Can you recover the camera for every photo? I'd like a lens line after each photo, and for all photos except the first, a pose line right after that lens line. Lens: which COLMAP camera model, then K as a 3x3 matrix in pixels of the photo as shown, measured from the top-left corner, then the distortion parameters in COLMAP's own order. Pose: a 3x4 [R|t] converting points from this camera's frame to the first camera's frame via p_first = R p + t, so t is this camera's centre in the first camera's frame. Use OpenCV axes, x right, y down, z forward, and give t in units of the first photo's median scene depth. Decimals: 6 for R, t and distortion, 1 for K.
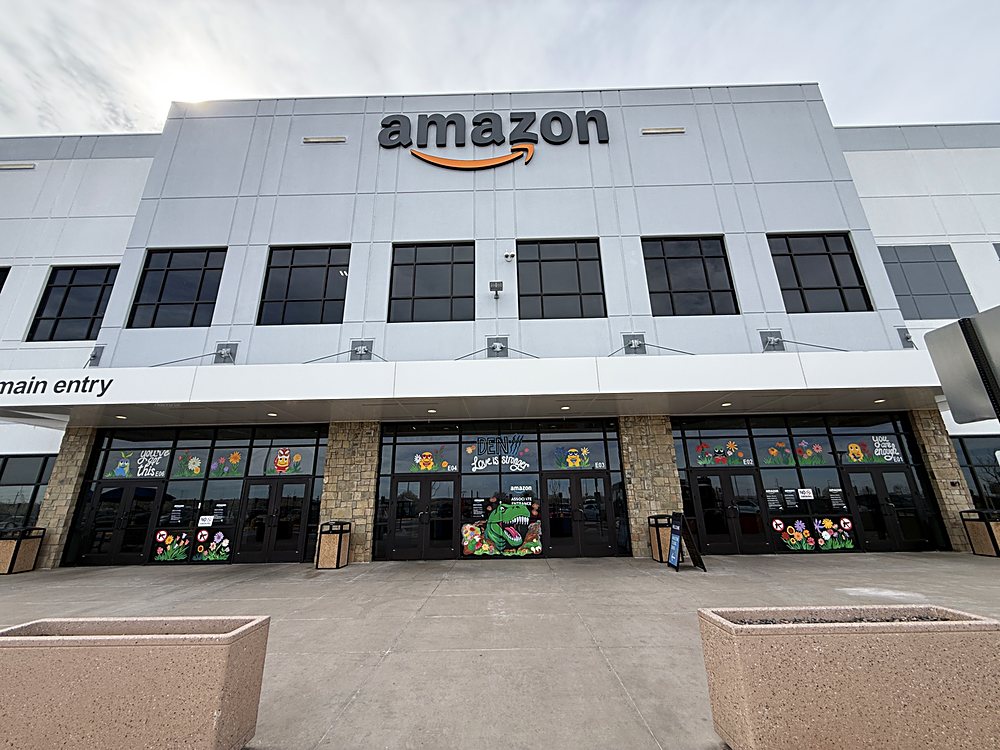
lens RADIAL K [[403.5, 0, 498.2], [0, 403.5, 375.5], [0, 0, 1]] dist [0.001285, 0.000214]
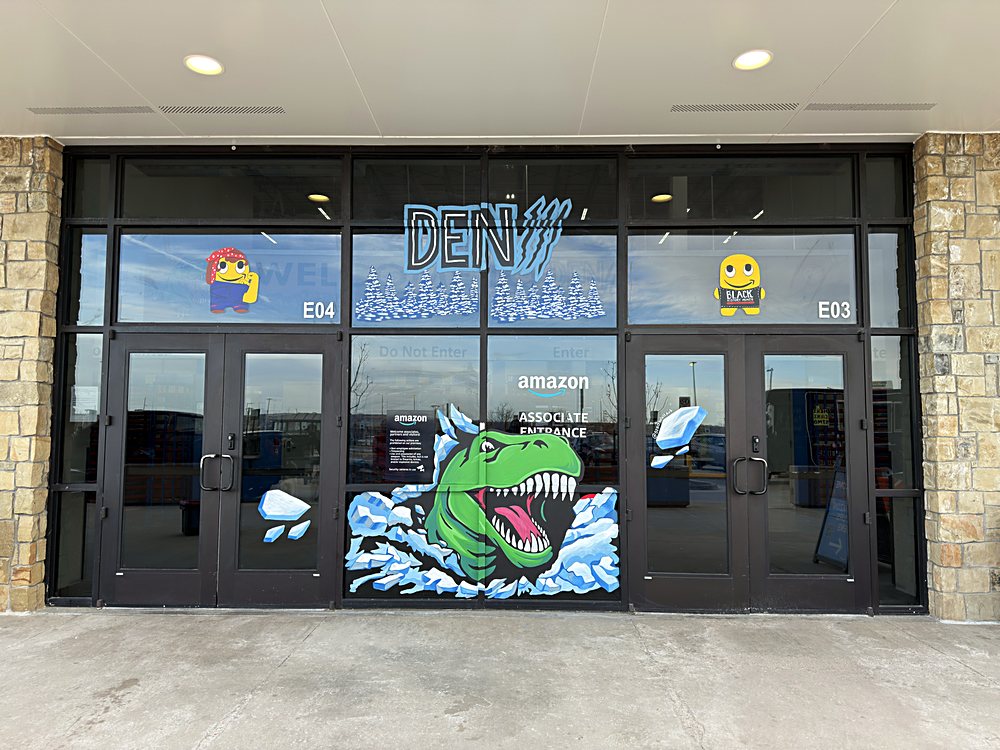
lens RADIAL K [[696.8, 0, 503.1], [0, 696.8, 376.5], [0, 0, 1]] dist [0.045891, -0.044903]
pose [[0.999750, 0.021938, -0.004433, 0.021838], [-0.020104, 0.967280, 0.252912, 0.146847], [0.009836, -0.252759, 0.967479, 0.505291]]
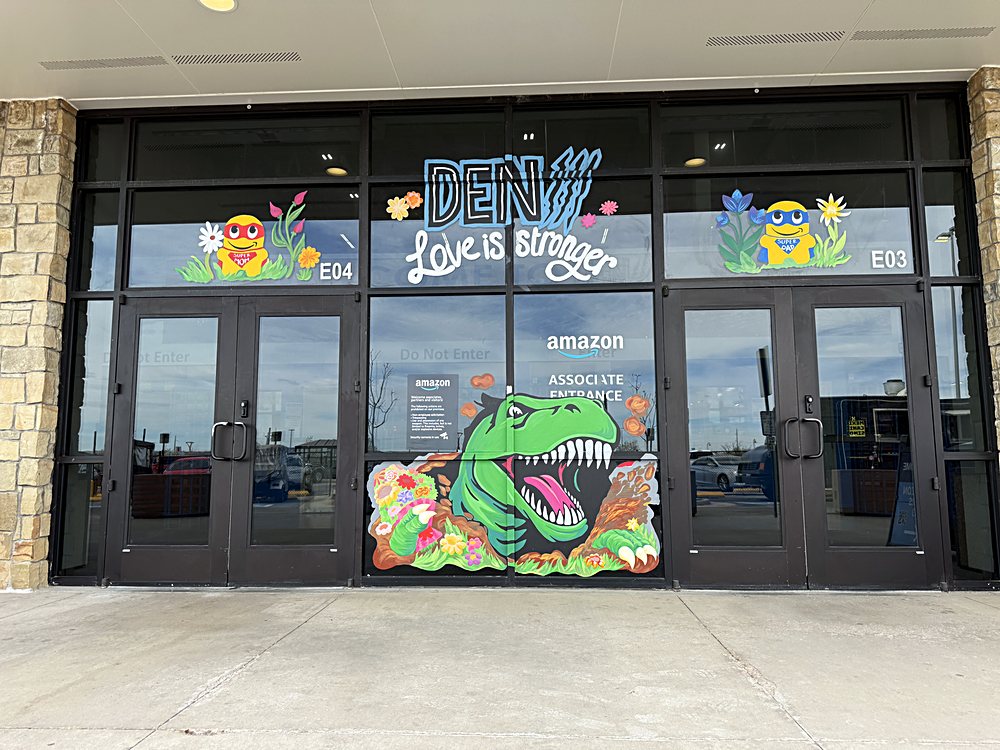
lens RADIAL K [[706.8, 0, 500.5], [0, 706.8, 369.2], [0, 0, 1]] dist [0.036291, -0.035314]
pose [[0.999152, 0.008012, -0.040390, 0.018496], [0.000355, 0.979177, 0.203006, 0.197950], [0.041175, -0.202848, 0.978344, 0.519902]]
